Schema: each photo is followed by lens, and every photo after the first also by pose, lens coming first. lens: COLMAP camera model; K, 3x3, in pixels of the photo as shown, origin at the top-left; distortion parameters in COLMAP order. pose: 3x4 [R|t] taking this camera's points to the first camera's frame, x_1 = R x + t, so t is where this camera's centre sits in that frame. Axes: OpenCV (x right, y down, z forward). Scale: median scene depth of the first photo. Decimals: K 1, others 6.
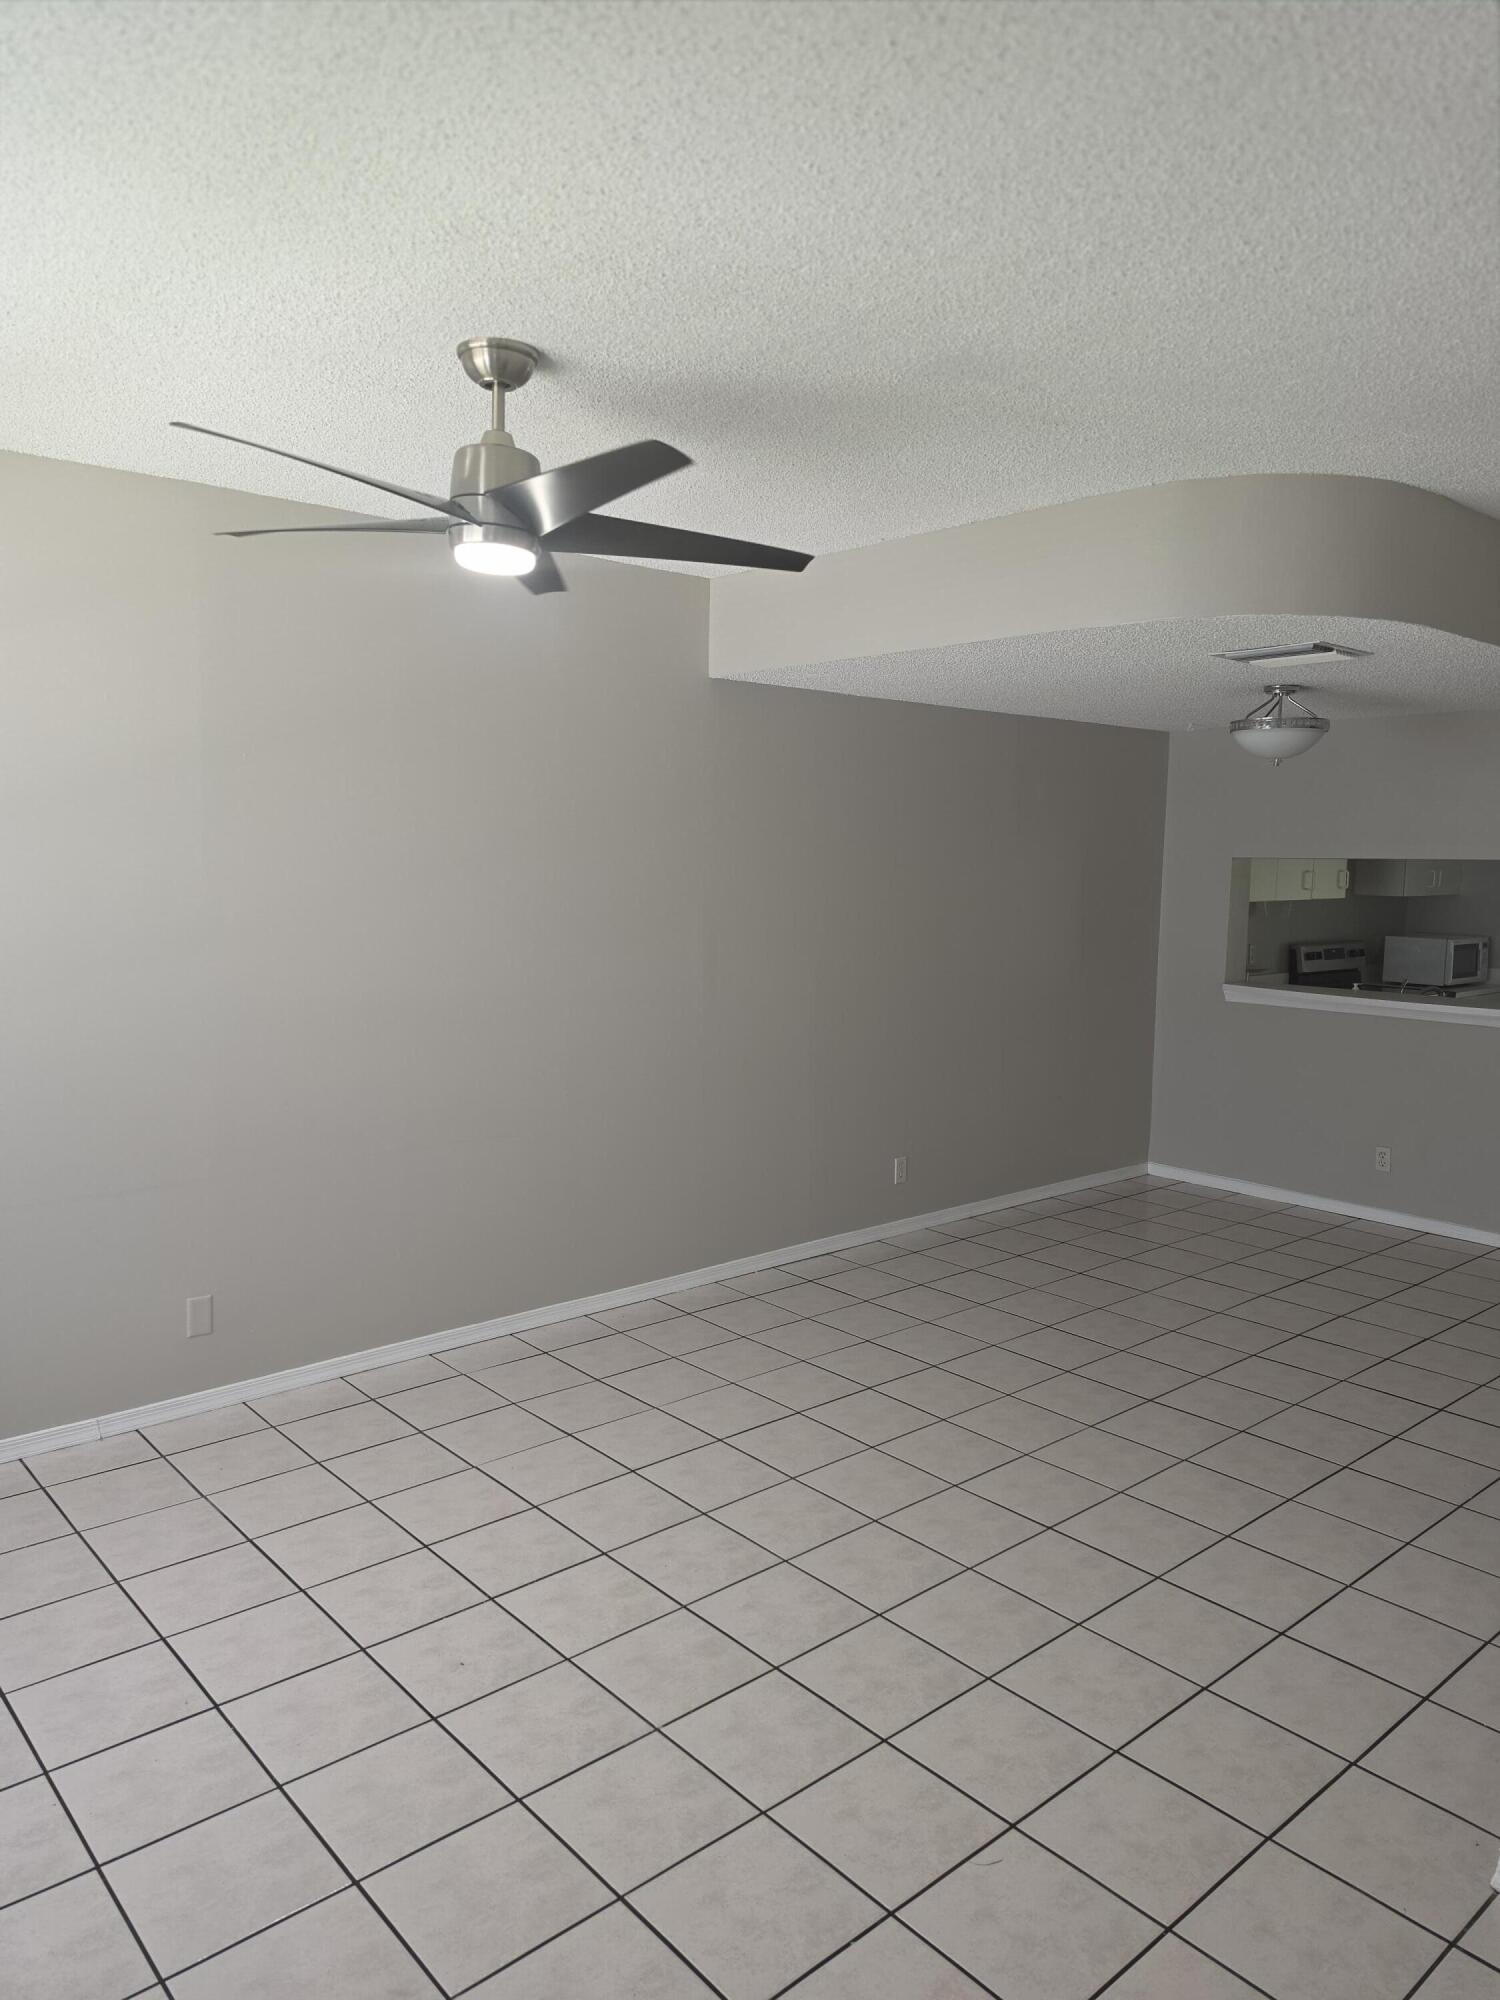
lens RADIAL K [[1403.4, 0, 754.4], [0, 1403.4, 1004.7], [0, 0, 1]] dist [-0.009422, -0.003736]
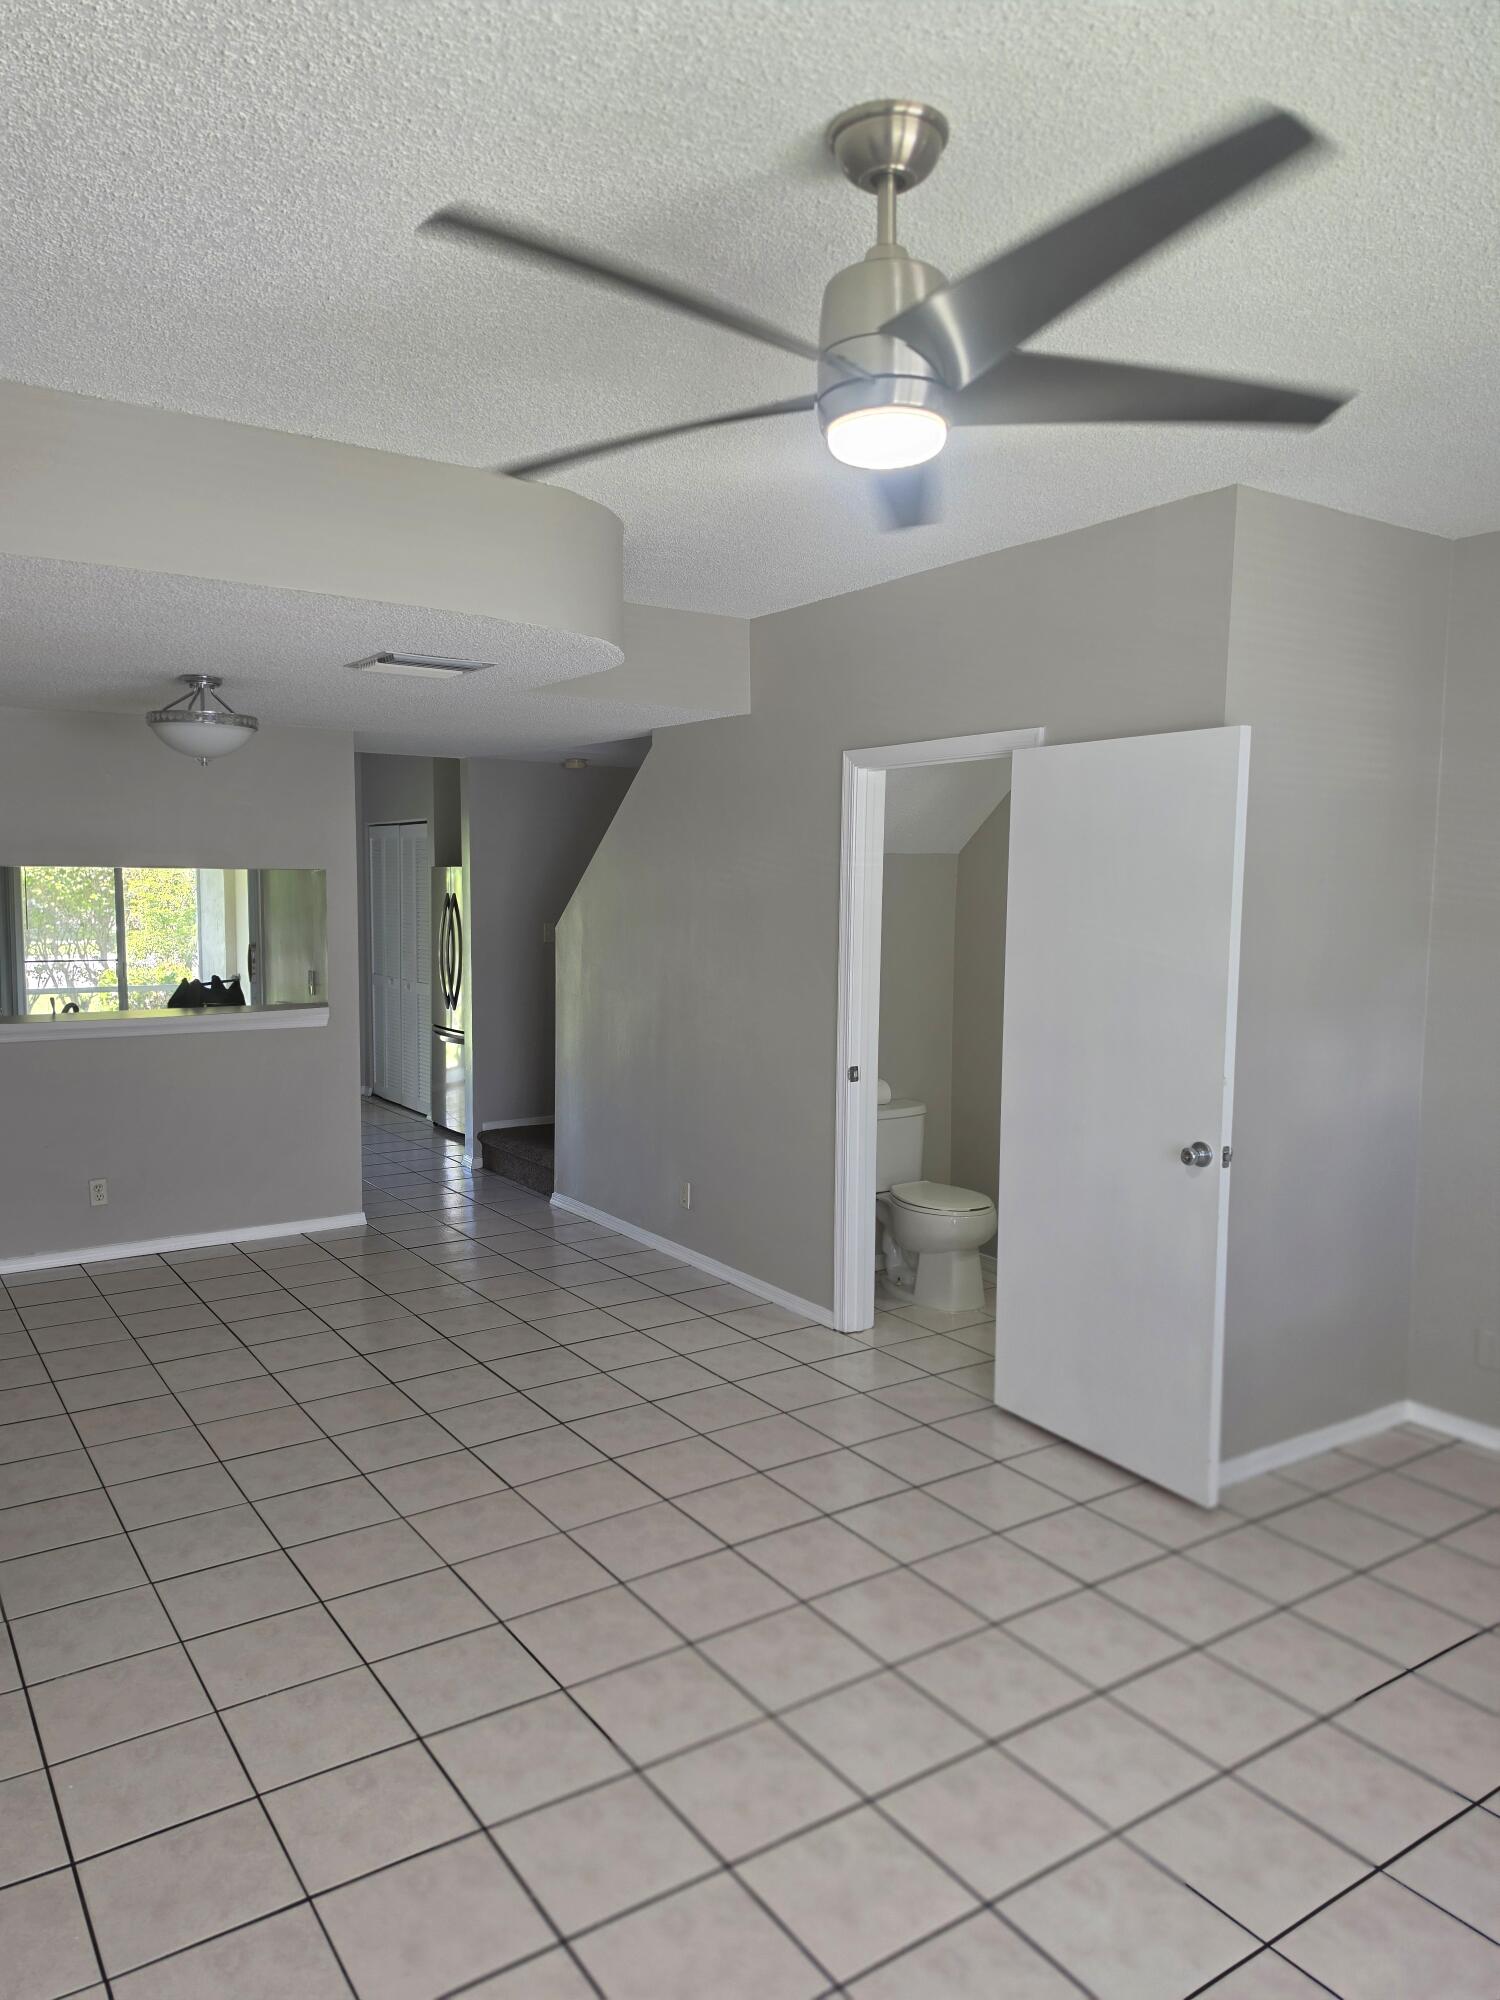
lens RADIAL K [[1403.4, 0, 754.4], [0, 1403.4, 1004.7], [0, 0, 1]] dist [-0.009422, -0.003736]
pose [[0.139086, -0.123451, 0.982555, -0.582358], [0.118909, 0.987102, 0.107190, -0.089937], [-0.983115, 0.101926, 0.151972, 0.647535]]
